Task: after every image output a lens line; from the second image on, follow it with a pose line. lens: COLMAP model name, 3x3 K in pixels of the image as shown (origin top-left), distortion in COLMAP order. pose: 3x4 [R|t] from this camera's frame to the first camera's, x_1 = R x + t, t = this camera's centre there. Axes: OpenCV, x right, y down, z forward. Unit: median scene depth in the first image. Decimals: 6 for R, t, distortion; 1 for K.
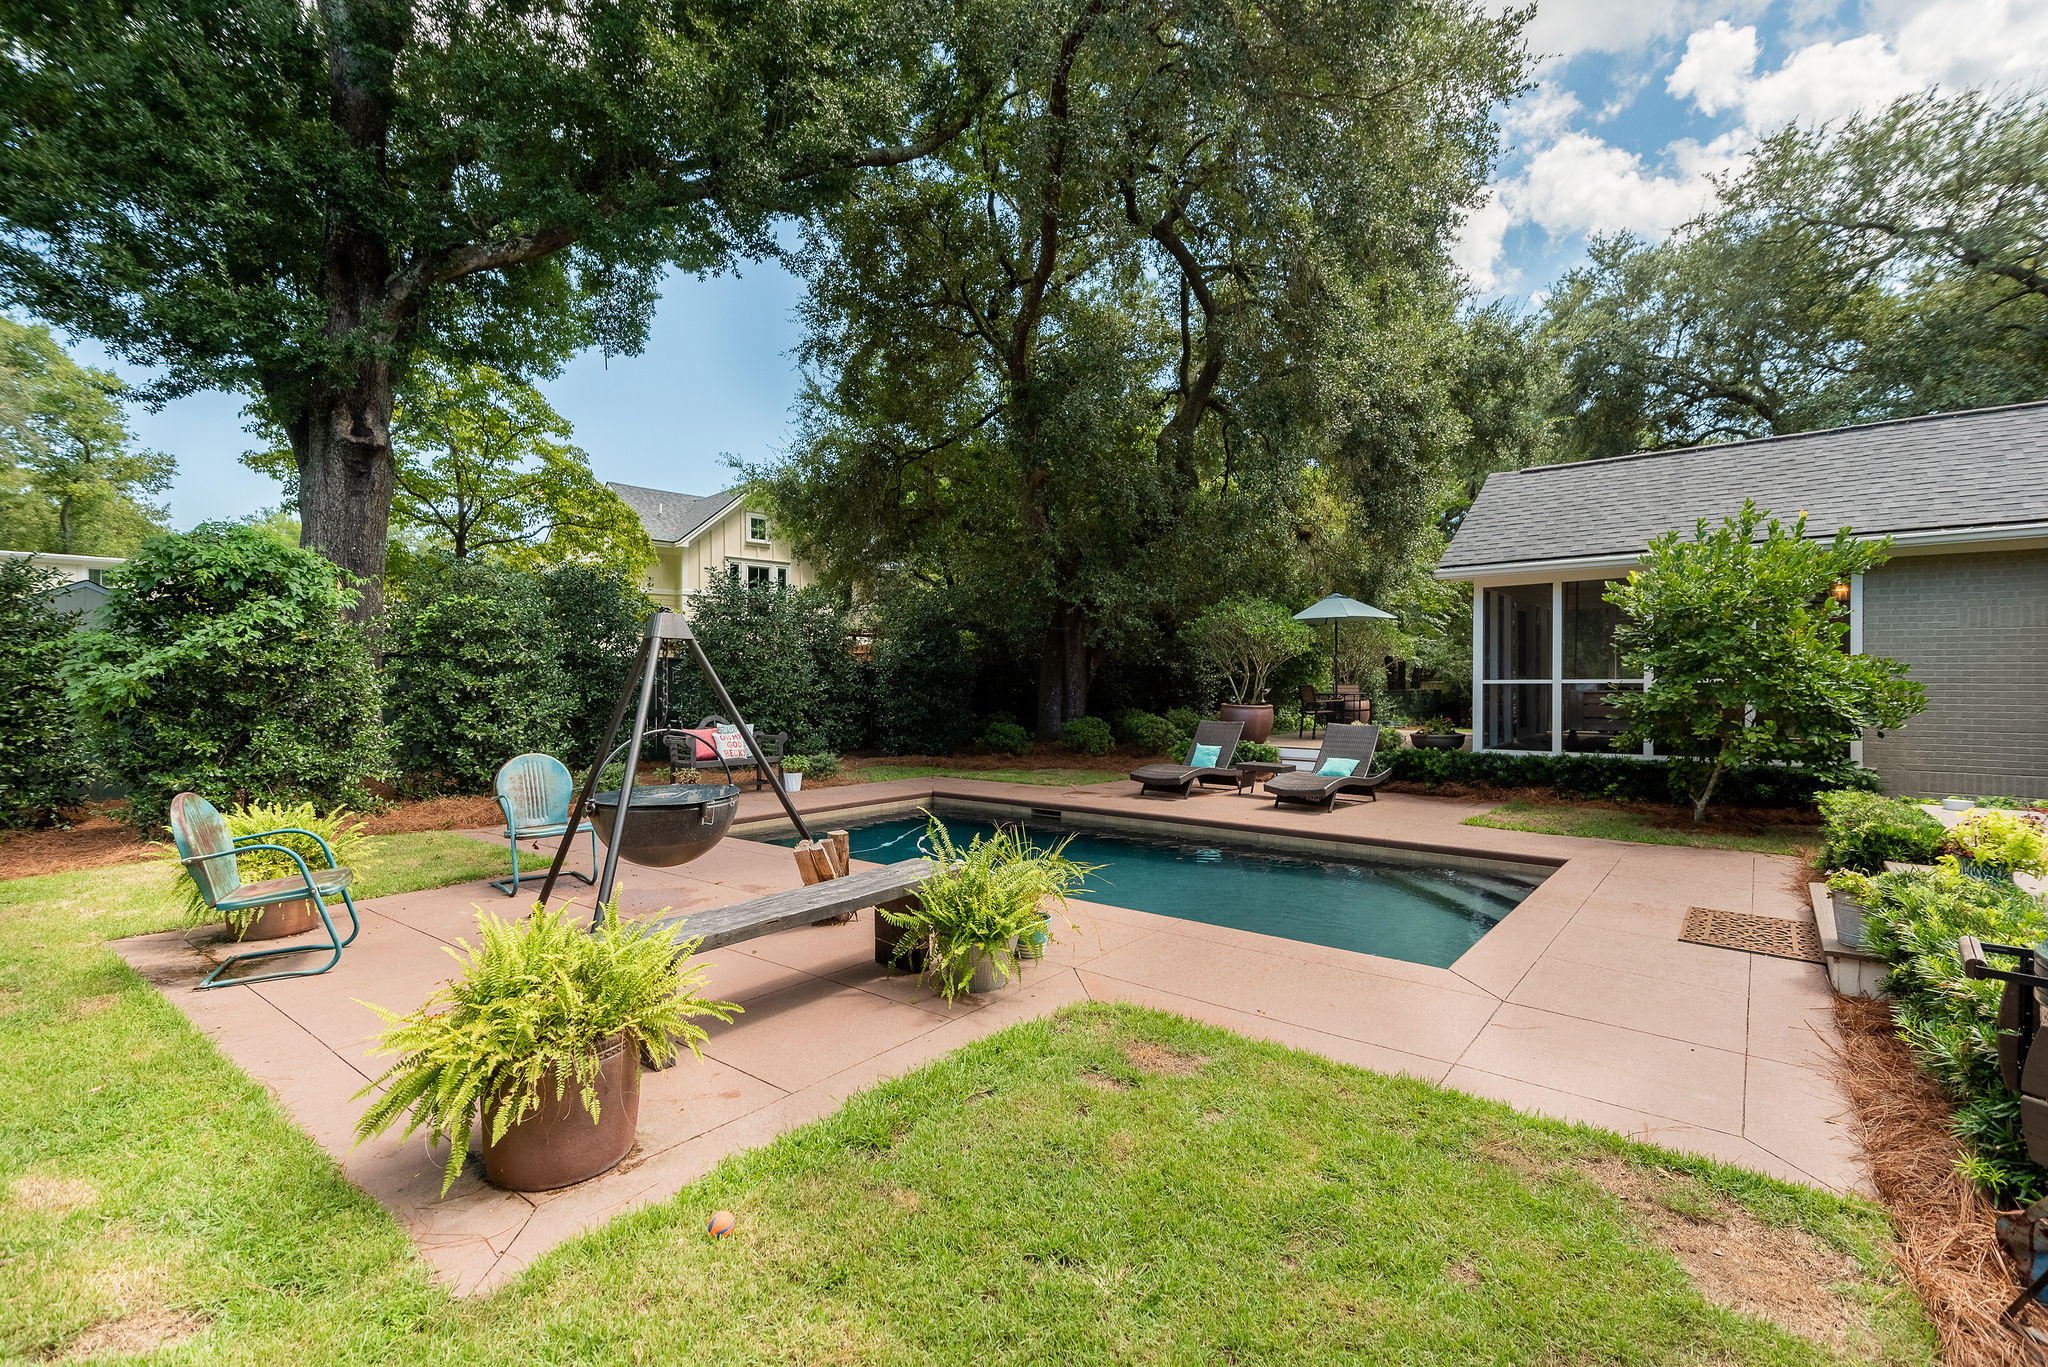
lens RADIAL K [[945.7, 0, 1017.4], [0, 945.7, 681.1], [0, 0, 1]] dist [-0.000405, -0.001226]
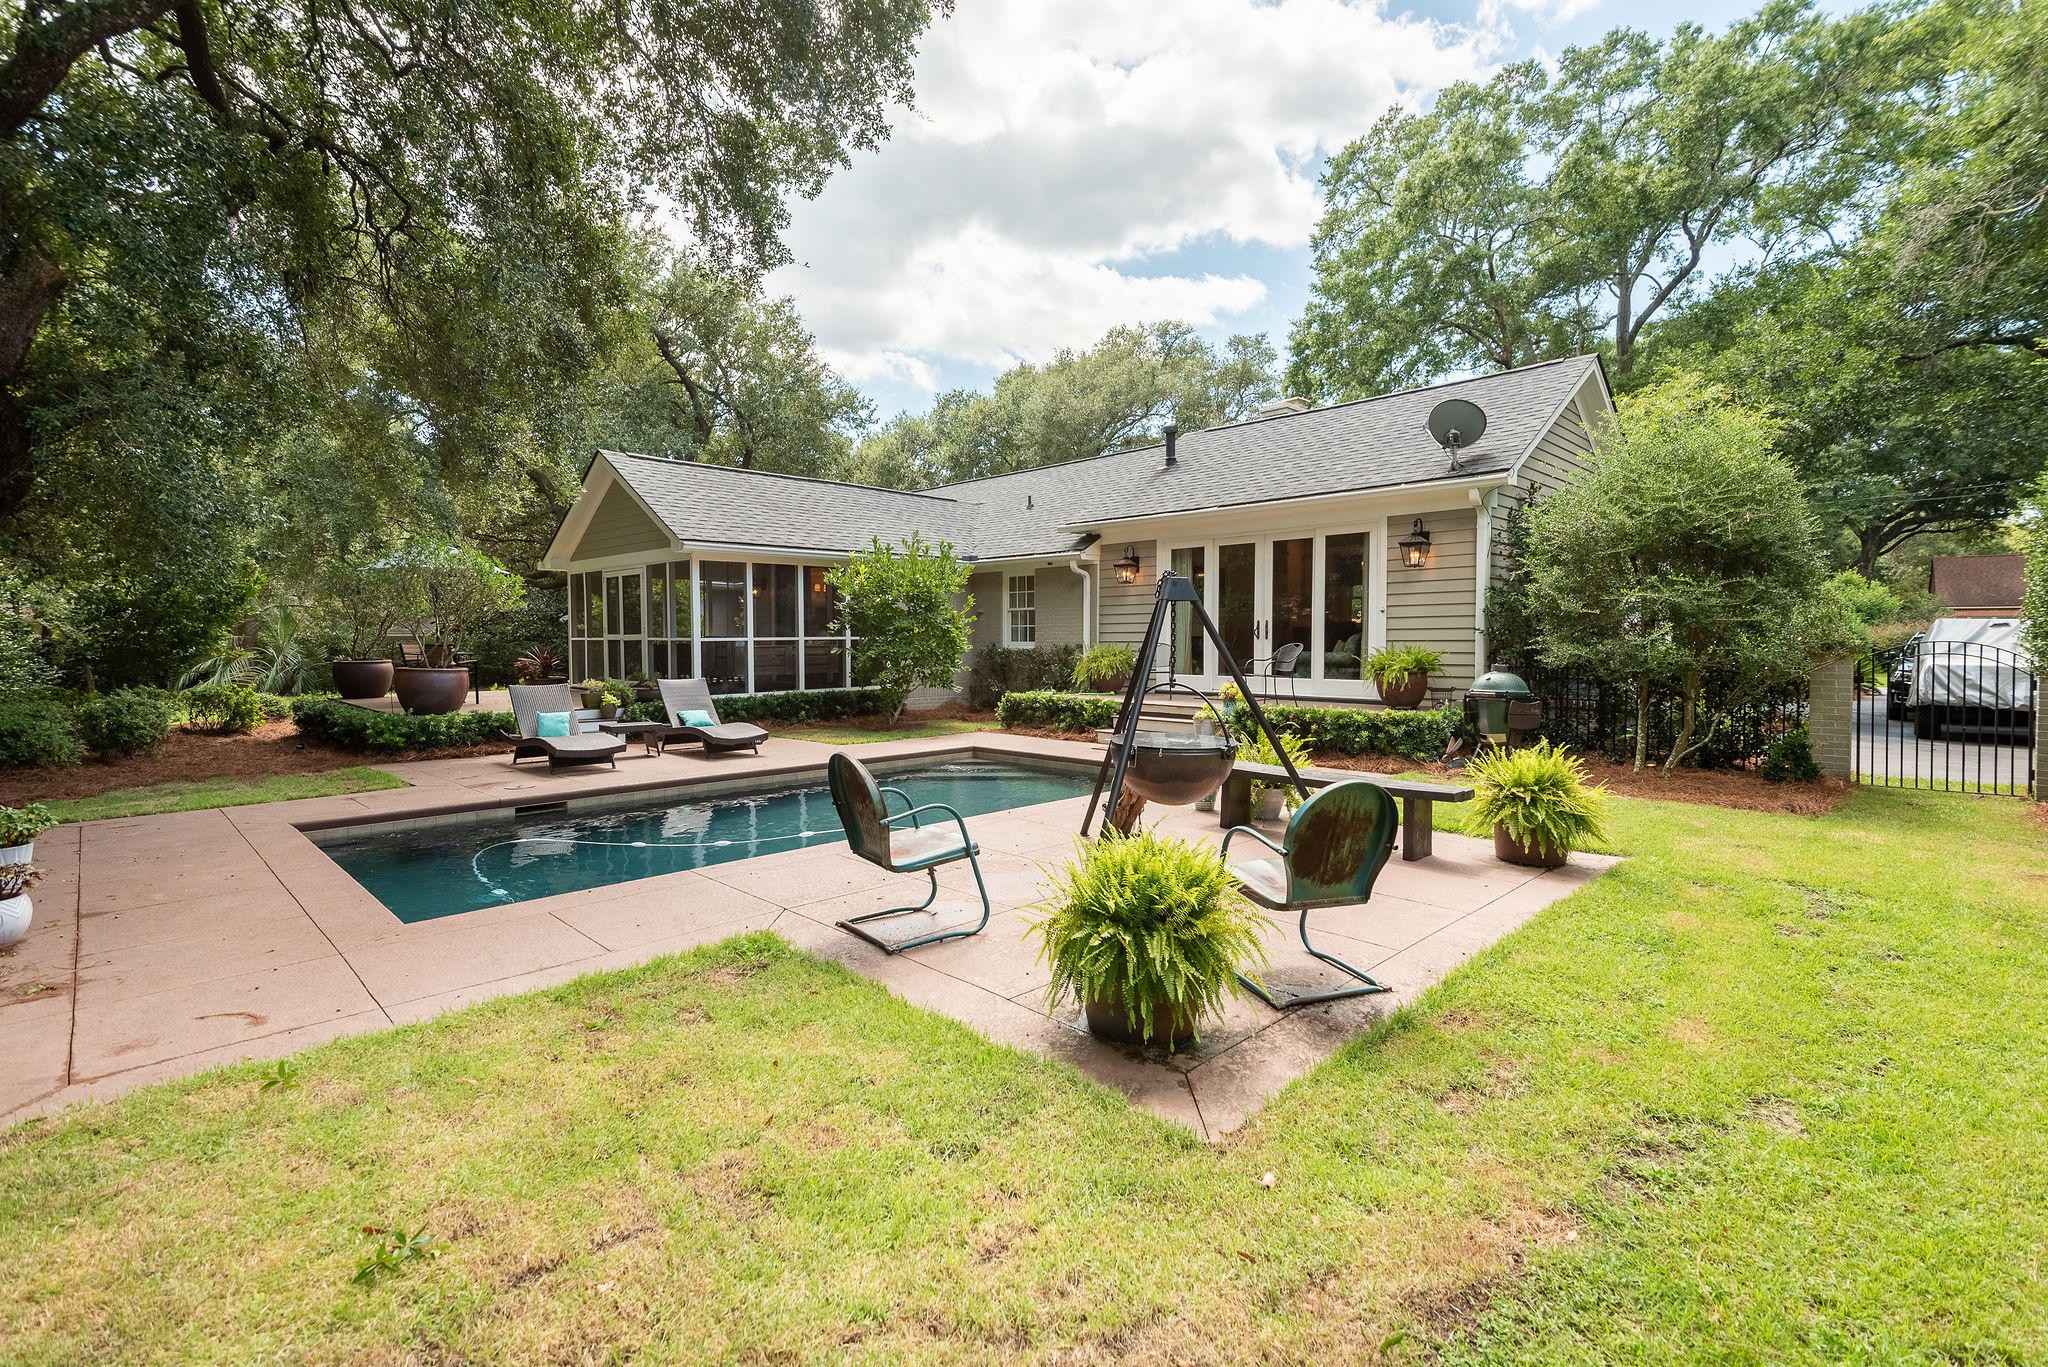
lens RADIAL K [[945.7, 0, 1020.0], [0, 945.7, 673.6], [0, 0, 1]] dist [-0.000405, -0.001226]
pose [[0.119396, -0.040713, 0.992012, -0.740479], [0.006461, 0.999170, 0.040229, -0.003075], [-0.992826, 0.001606, 0.119560, 0.511380]]
